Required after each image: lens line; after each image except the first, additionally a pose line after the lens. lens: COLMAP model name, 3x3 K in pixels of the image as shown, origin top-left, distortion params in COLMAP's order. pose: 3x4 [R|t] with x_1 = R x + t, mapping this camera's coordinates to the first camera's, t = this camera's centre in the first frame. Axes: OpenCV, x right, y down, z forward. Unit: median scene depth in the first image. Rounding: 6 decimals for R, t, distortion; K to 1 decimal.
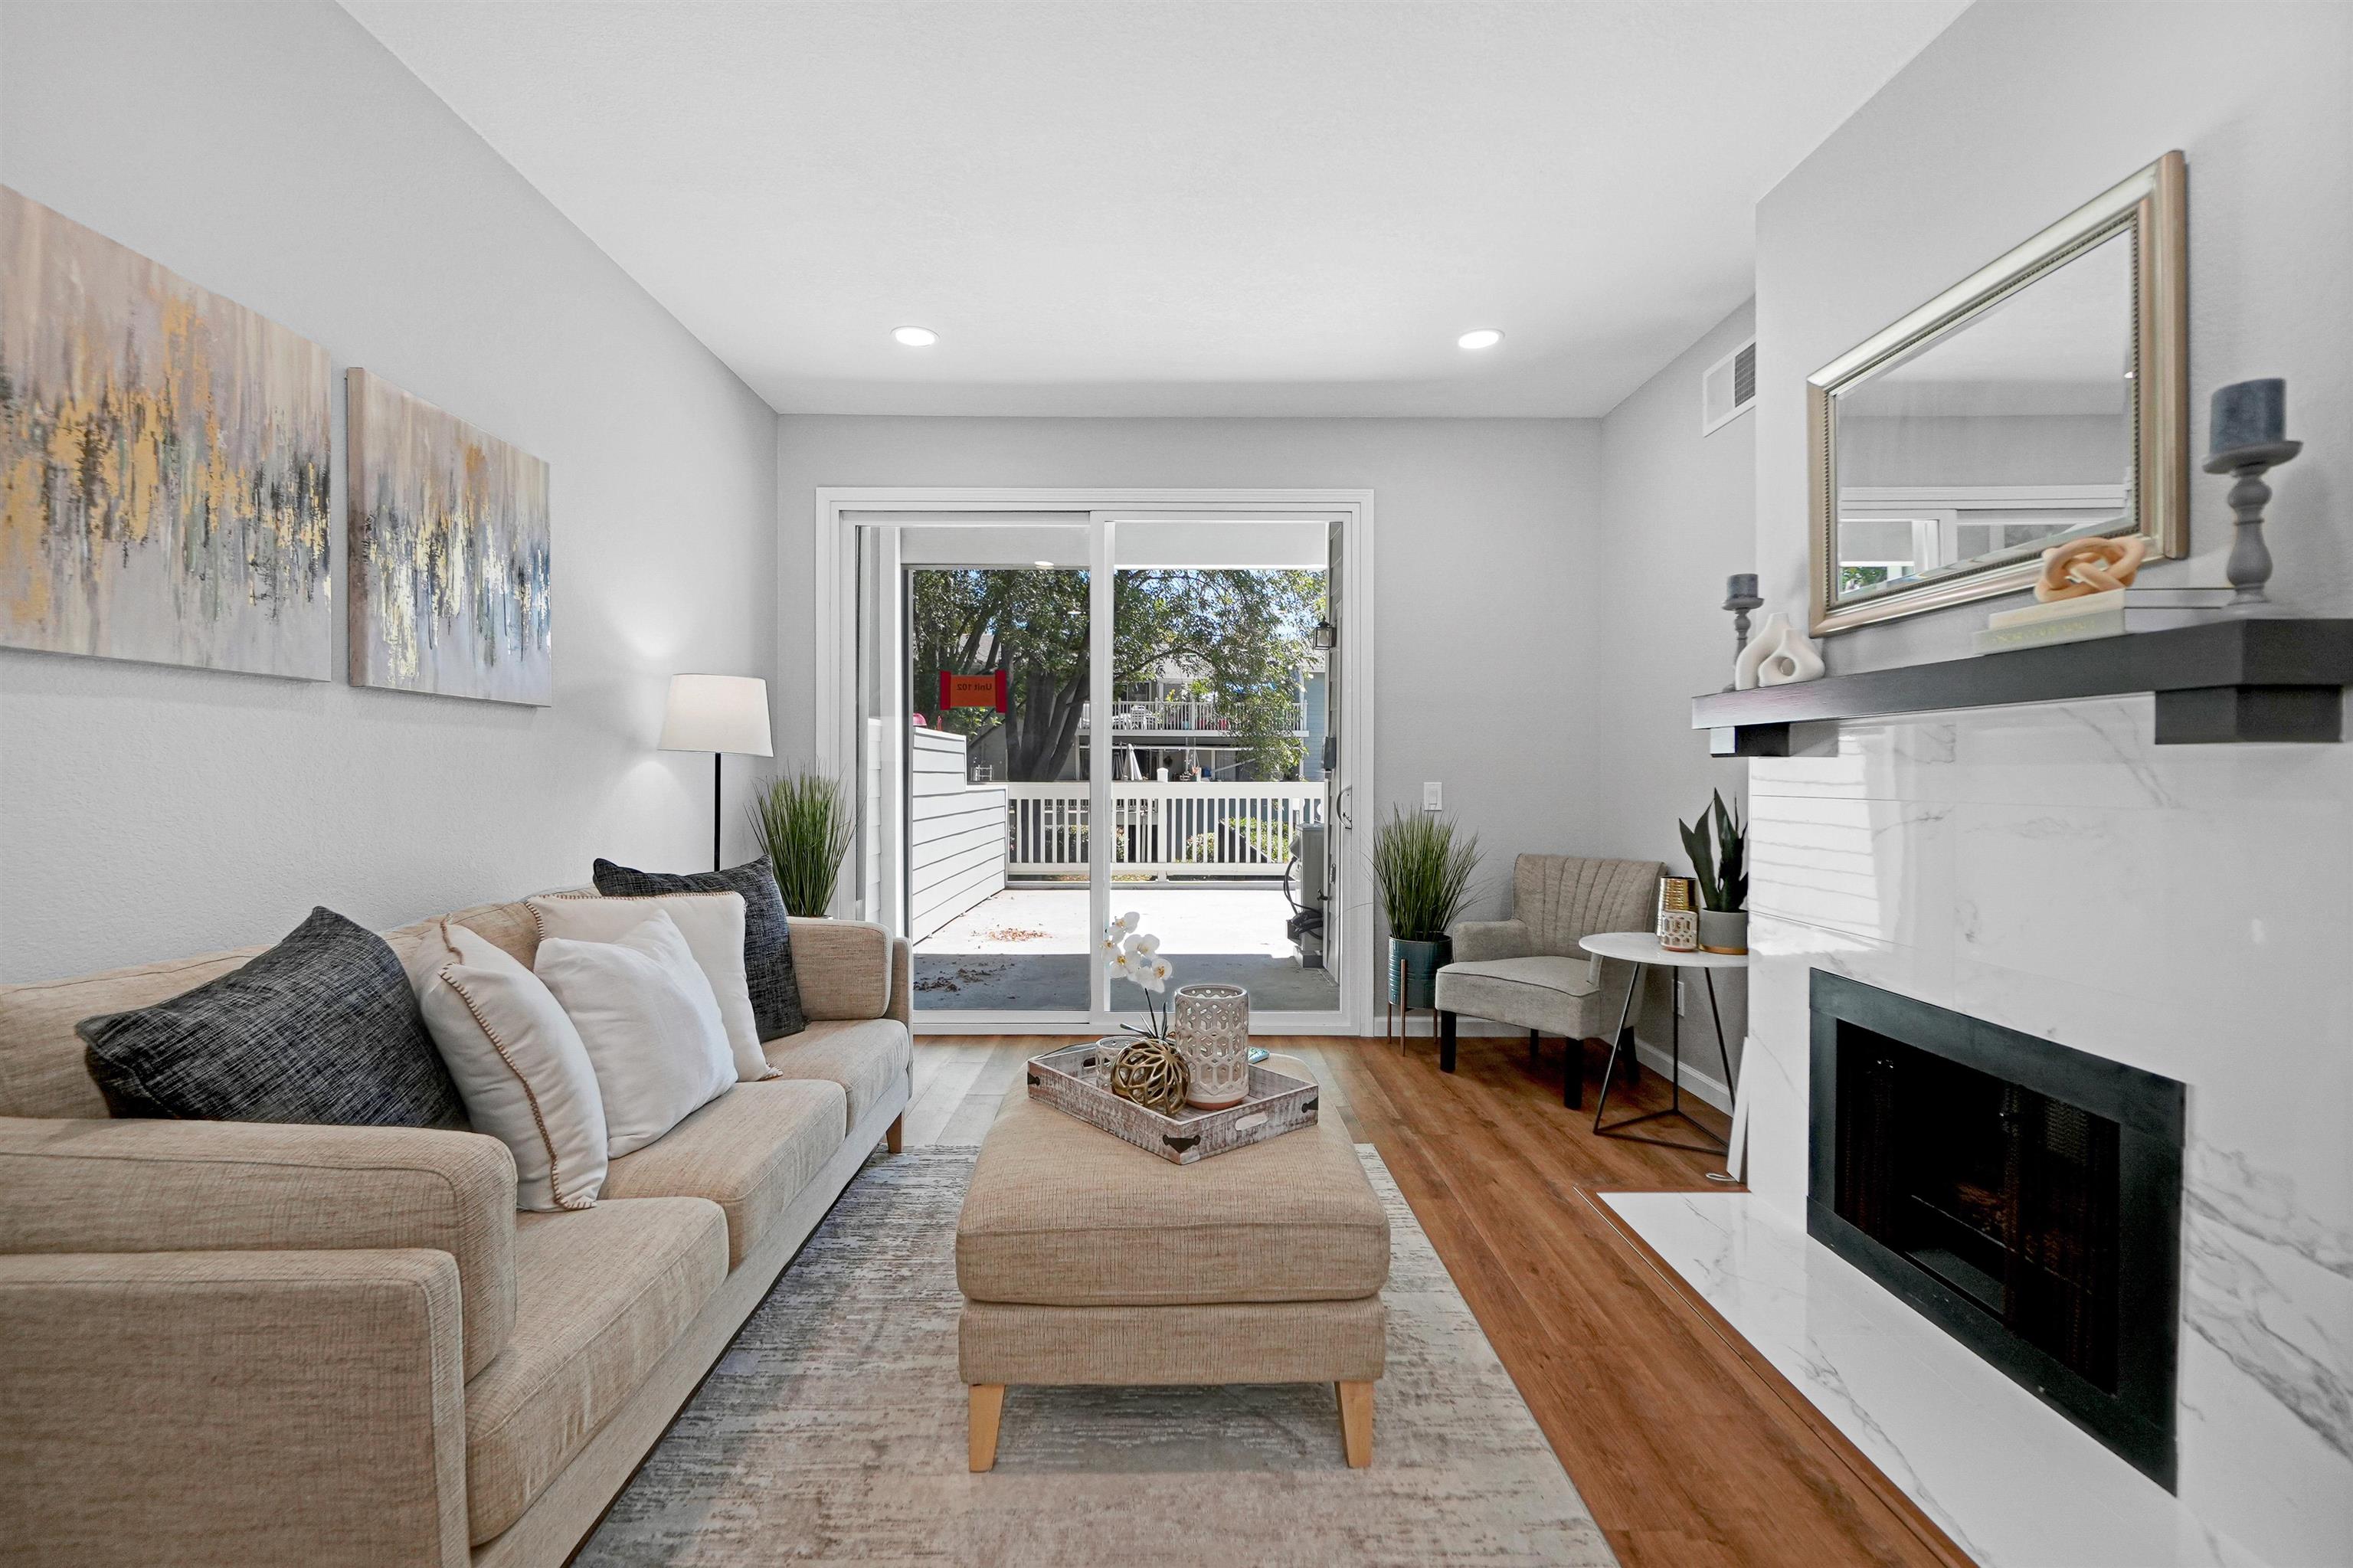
lens RADIAL K [[1016.4, 0, 1170.1], [0, 1016.4, 778.6], [0, 0, 1]] dist [-0.003581, 0.000987]
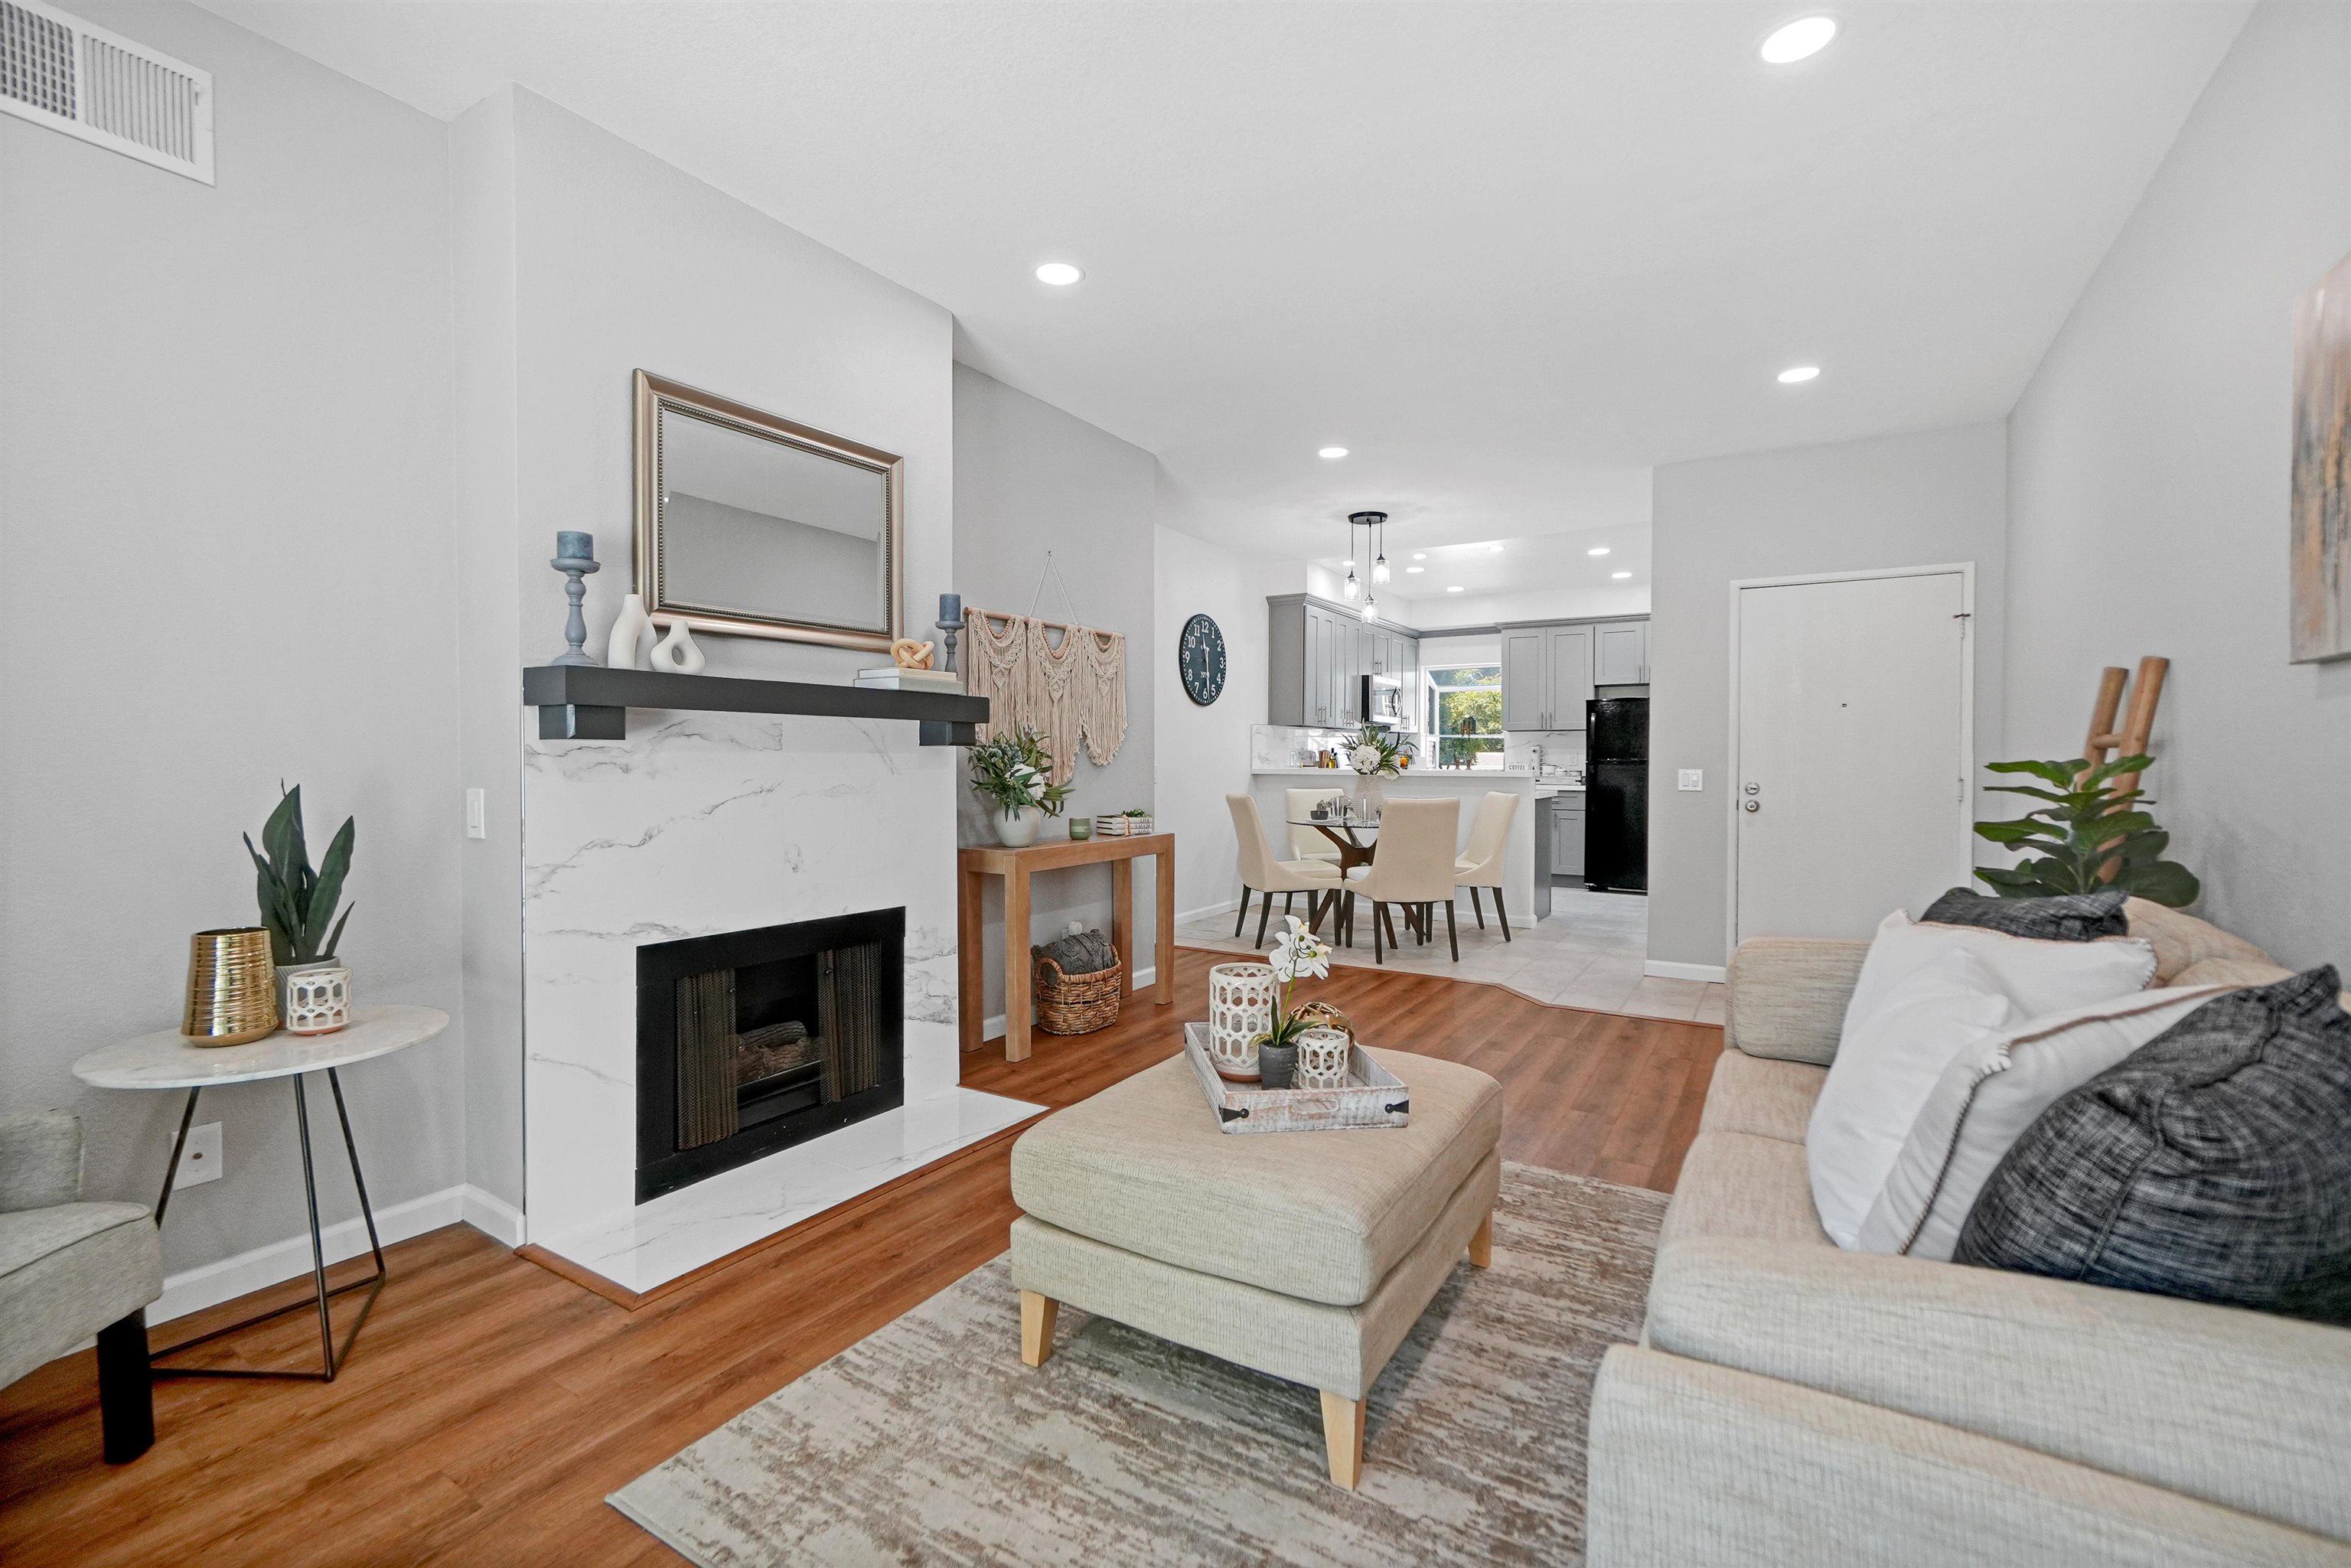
lens RADIAL K [[1027.5, 0, 1164.7], [0, 1027.5, 765.1], [0, 0, 1]] dist [-0.003331, -0.000178]
pose [[-0.842854, -0.007731, 0.538086, -0.312248], [-0.001996, 0.999935, 0.011241, -0.008436], [-0.538138, 0.008401, -0.842815, 1.313354]]
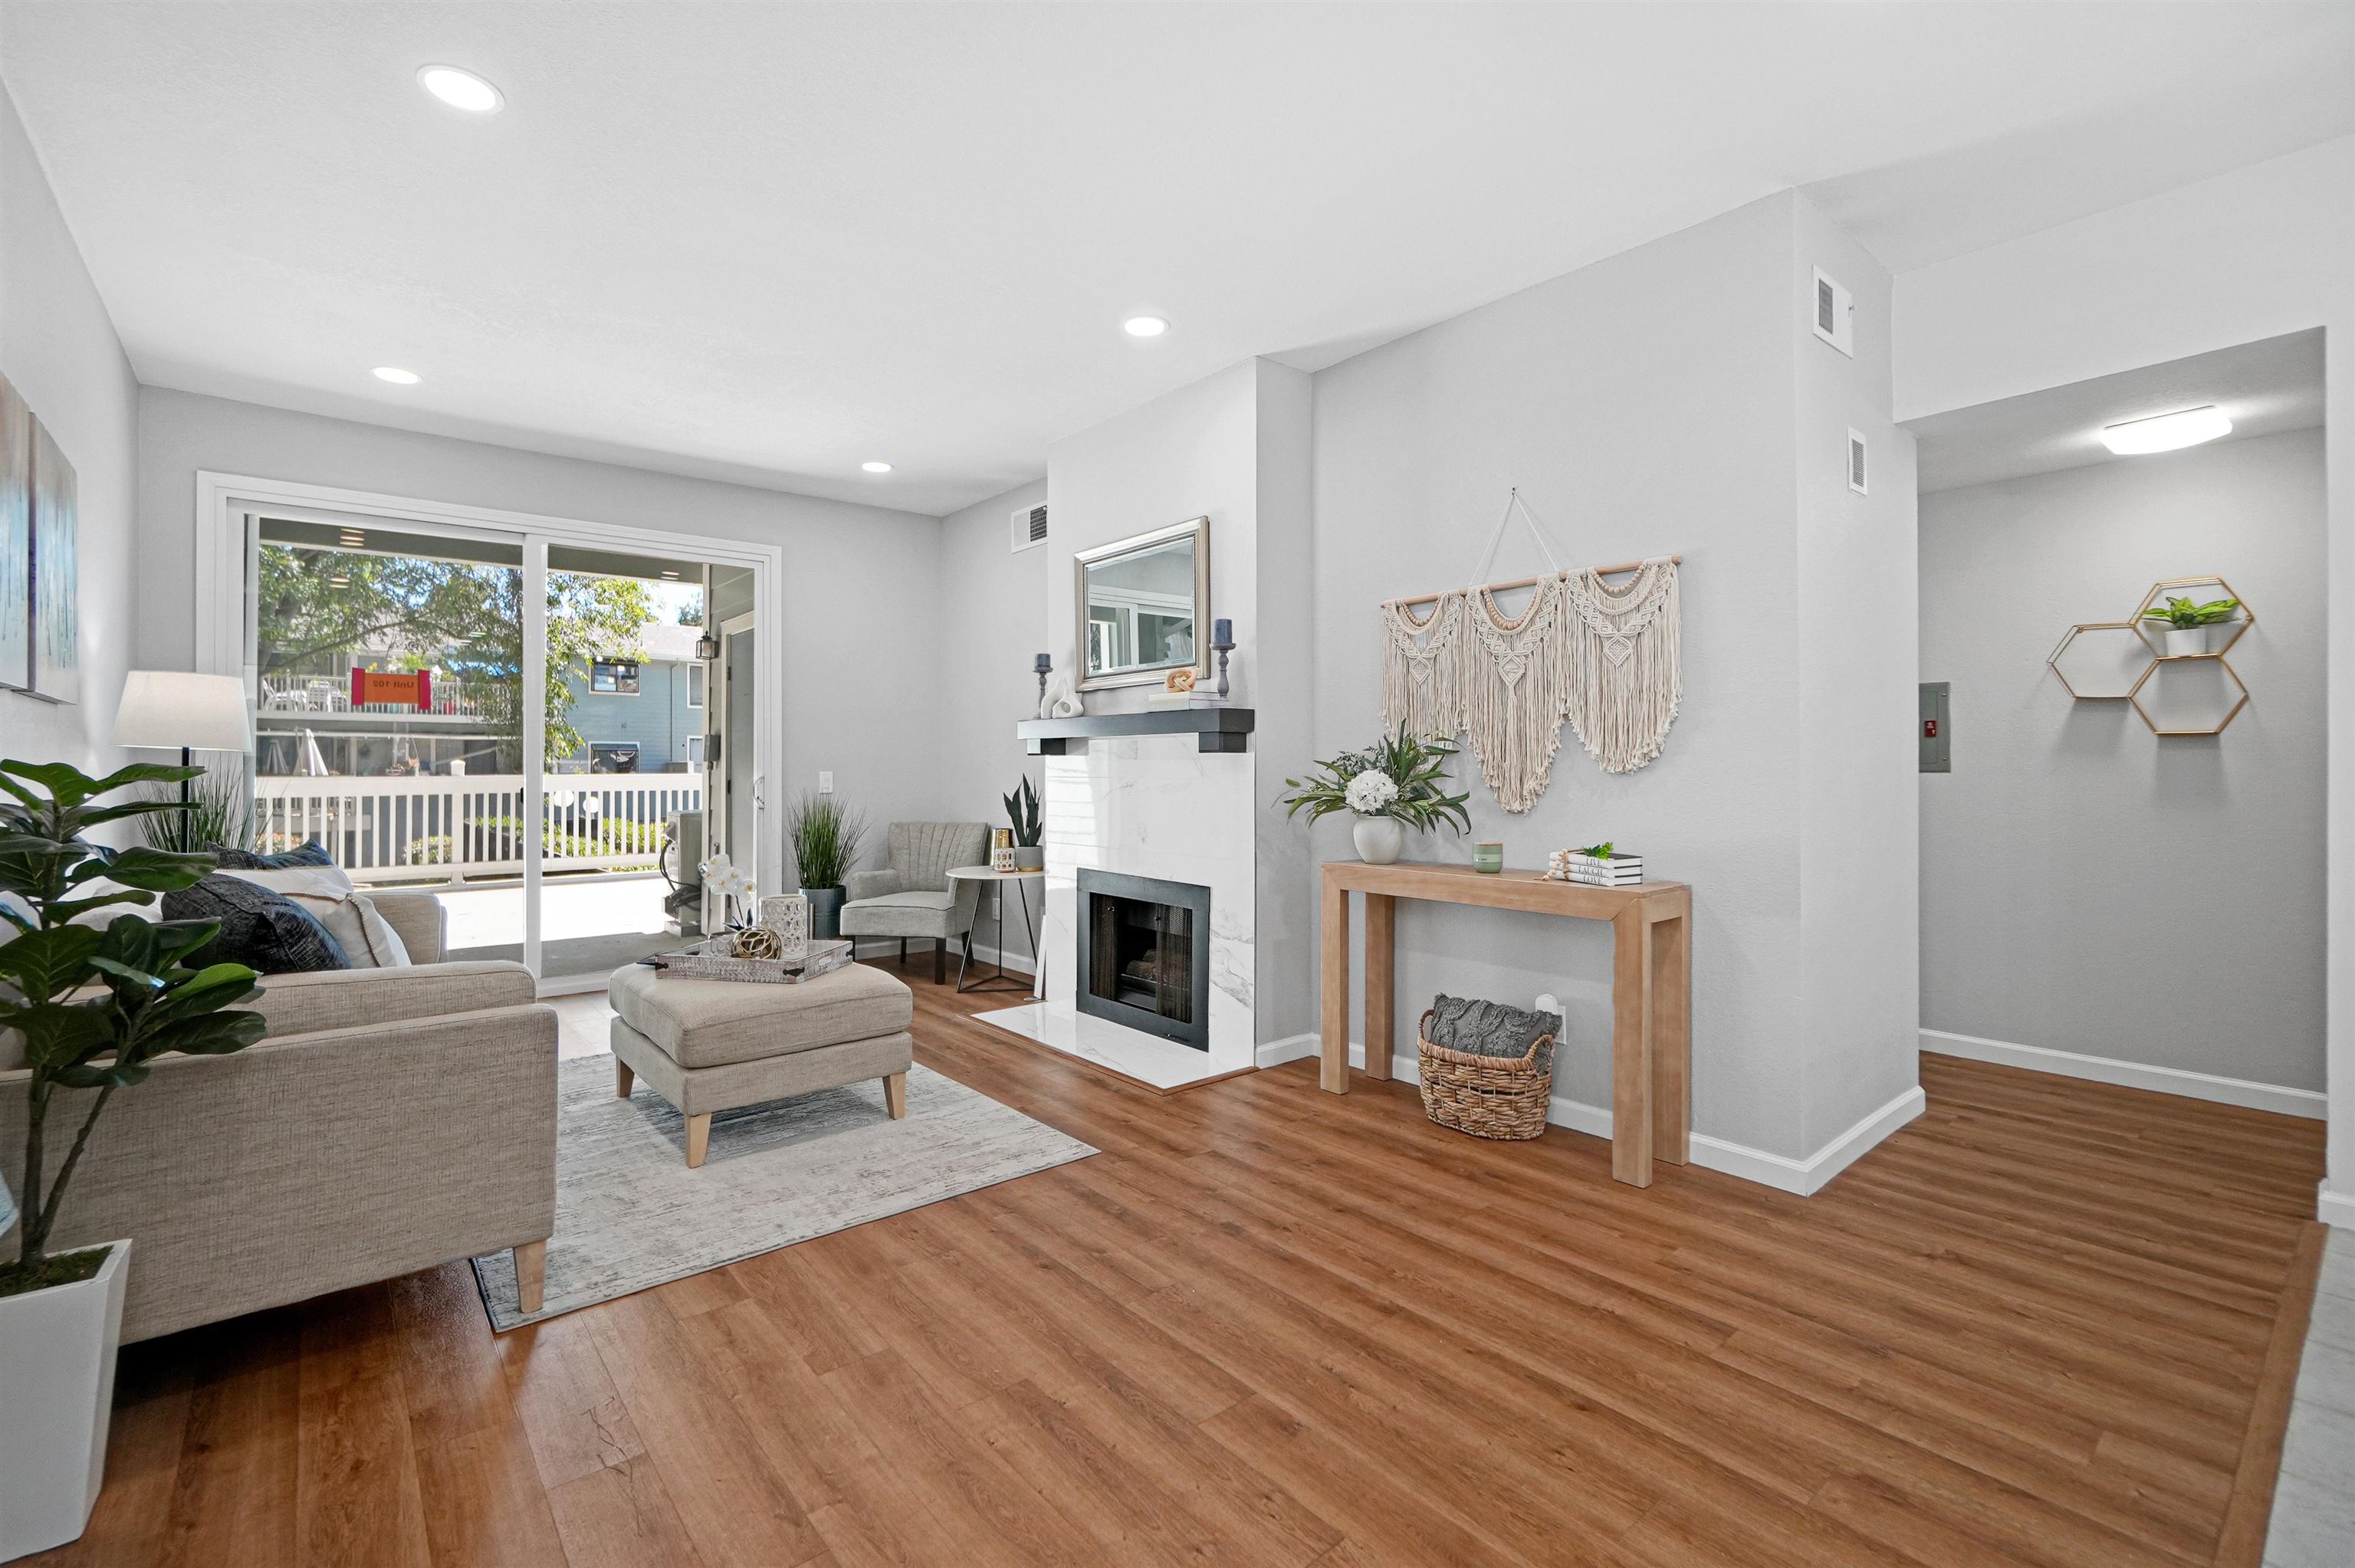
lens RADIAL K [[1029.1, 0, 1166.7], [0, 1029.1, 765.1], [0, 0, 1]] dist [-0.003331, -0.000178]
pose [[0.773978, -0.003379, 0.633203, -0.367776], [0.006365, 0.999977, -0.002443, 0.001610], [-0.633180, 0.005921, 0.773982, -0.478303]]
